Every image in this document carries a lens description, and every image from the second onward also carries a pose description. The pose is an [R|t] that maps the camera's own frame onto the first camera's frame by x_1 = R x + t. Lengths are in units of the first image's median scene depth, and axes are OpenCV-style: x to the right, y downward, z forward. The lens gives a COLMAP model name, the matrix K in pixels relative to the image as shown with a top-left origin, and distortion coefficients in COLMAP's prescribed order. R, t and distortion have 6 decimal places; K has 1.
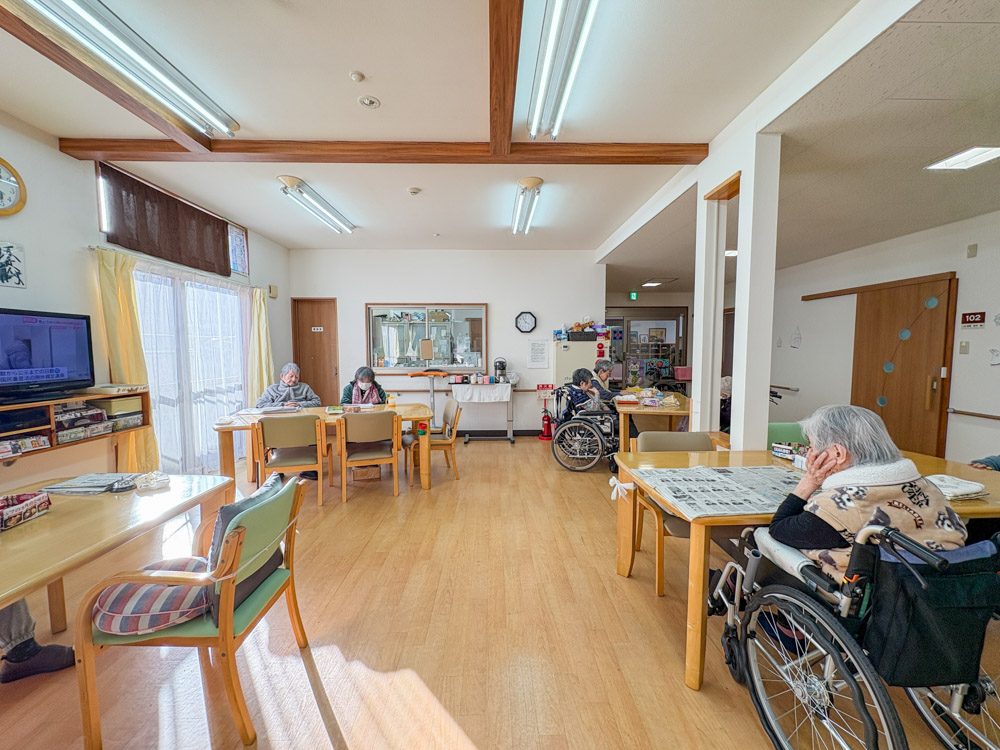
lens RADIAL K [[397.4, 0, 500.0], [0, 397.4, 375.0], [0, 0, 1]] dist [0.000880, -0.000232]
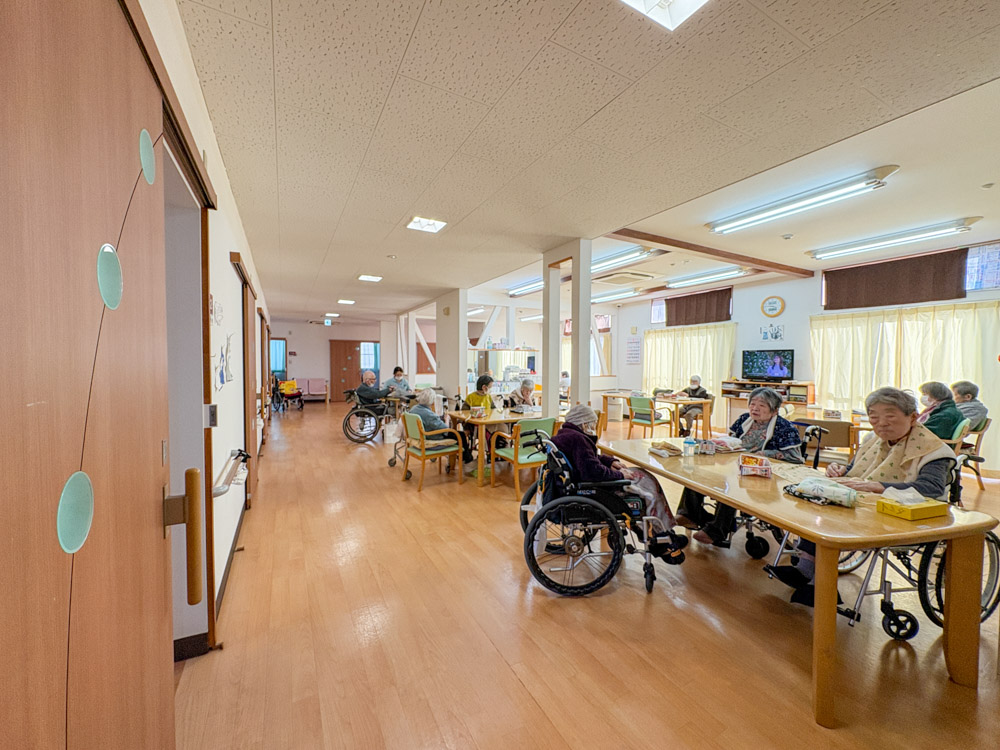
lens RADIAL K [[397.4, 0, 500.0], [0, 397.4, 375.0], [0, 0, 1]] dist [0.000880, -0.000232]
pose [[-0.888280, 0.010064, -0.459191, 1.162554], [-0.034995, 0.995371, 0.089511, -0.113430], [0.457967, 0.095580, -0.883816, 1.736999]]
